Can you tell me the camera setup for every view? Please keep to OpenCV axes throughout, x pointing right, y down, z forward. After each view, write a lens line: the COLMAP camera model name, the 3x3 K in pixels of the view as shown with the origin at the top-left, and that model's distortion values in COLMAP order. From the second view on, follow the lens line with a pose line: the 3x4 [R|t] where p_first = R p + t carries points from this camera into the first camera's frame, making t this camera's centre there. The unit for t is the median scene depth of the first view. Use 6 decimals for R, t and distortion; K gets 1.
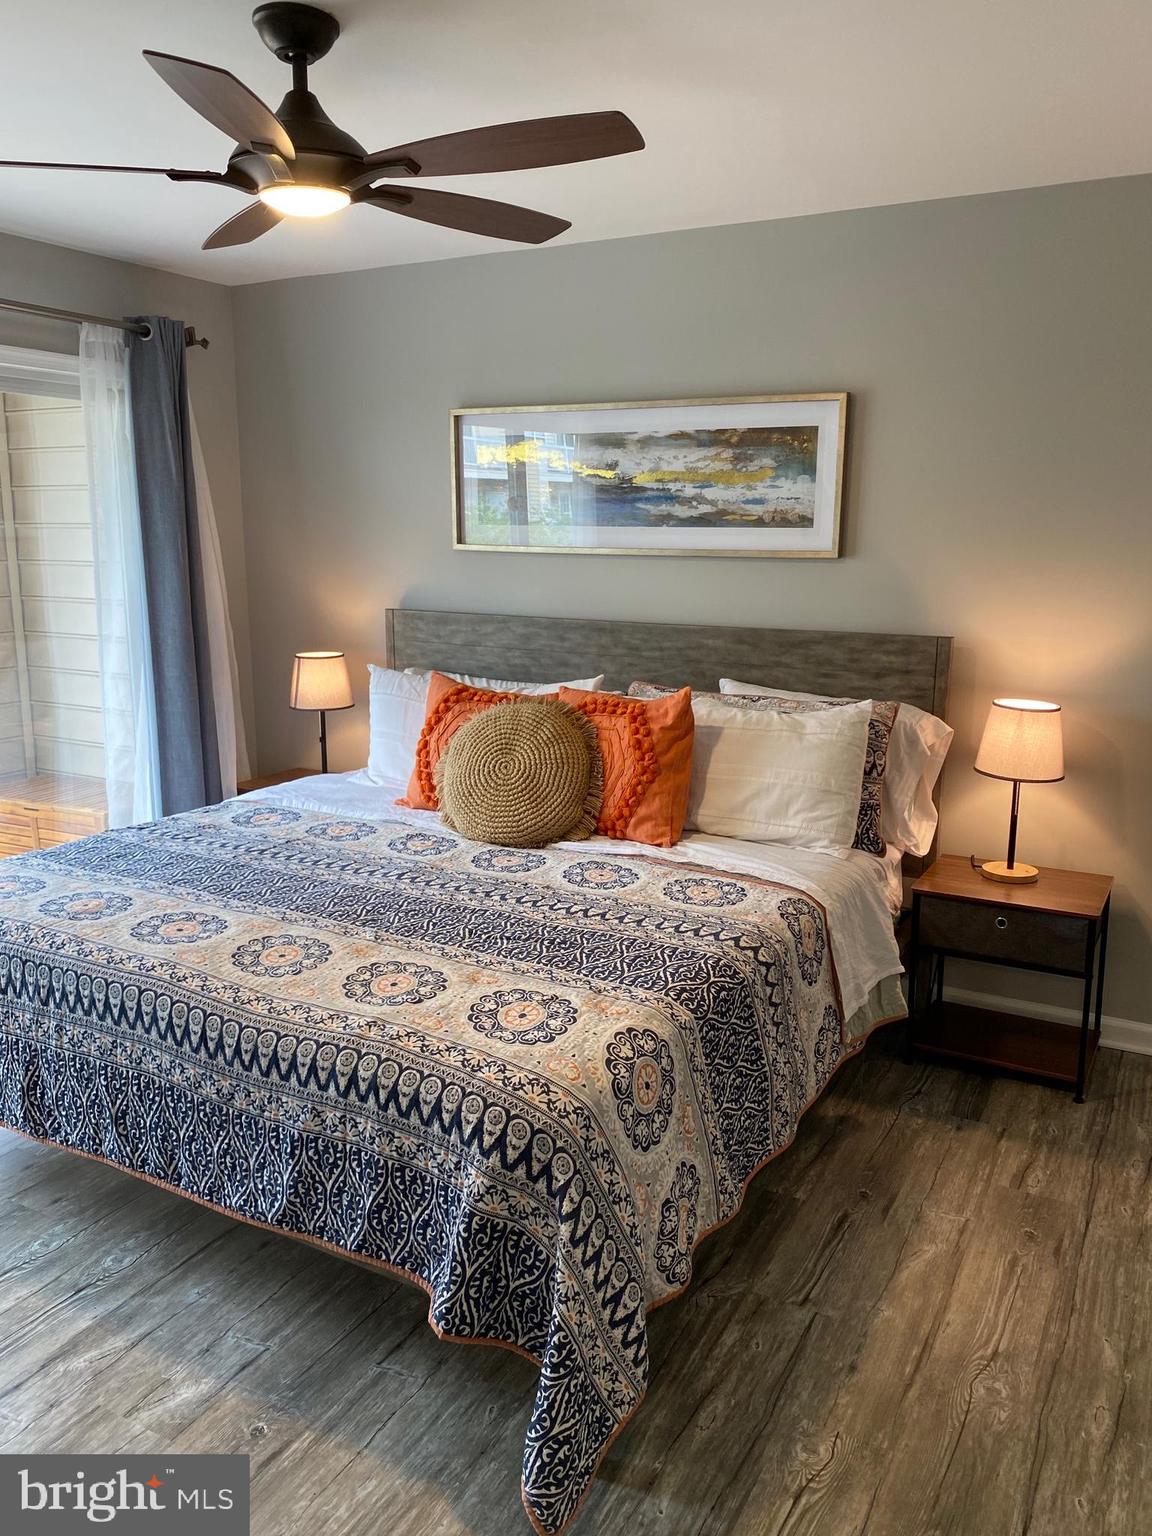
lens RADIAL K [[1179.3, 0, 578.3], [0, 1179.3, 772.3], [0, 0, 1]] dist [0.029731, -0.033887]
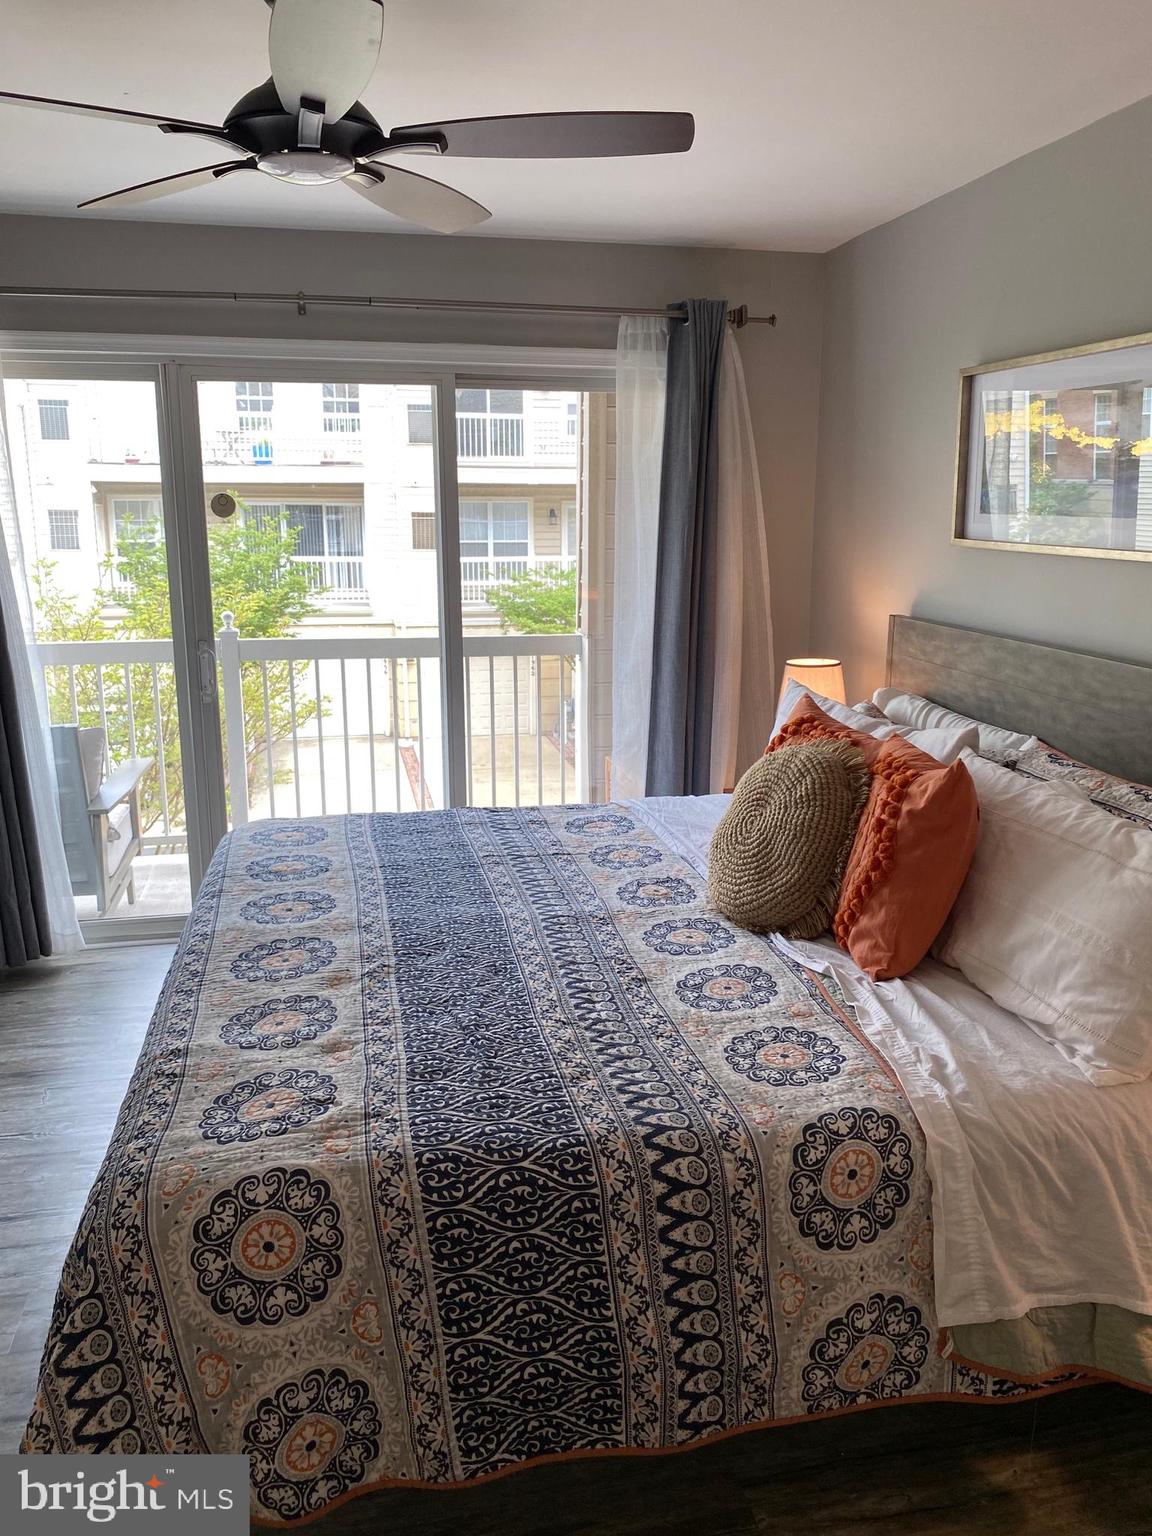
lens RADIAL K [[1179.3, 0, 571.6], [0, 1179.3, 755.2], [0, 0, 1]] dist [0.029731, -0.033887]
pose [[0.643960, 0.157382, -0.748696, 0.483902], [-0.152645, 0.985367, 0.075840, -0.098102], [0.749677, 0.065447, 0.658560, 0.407965]]
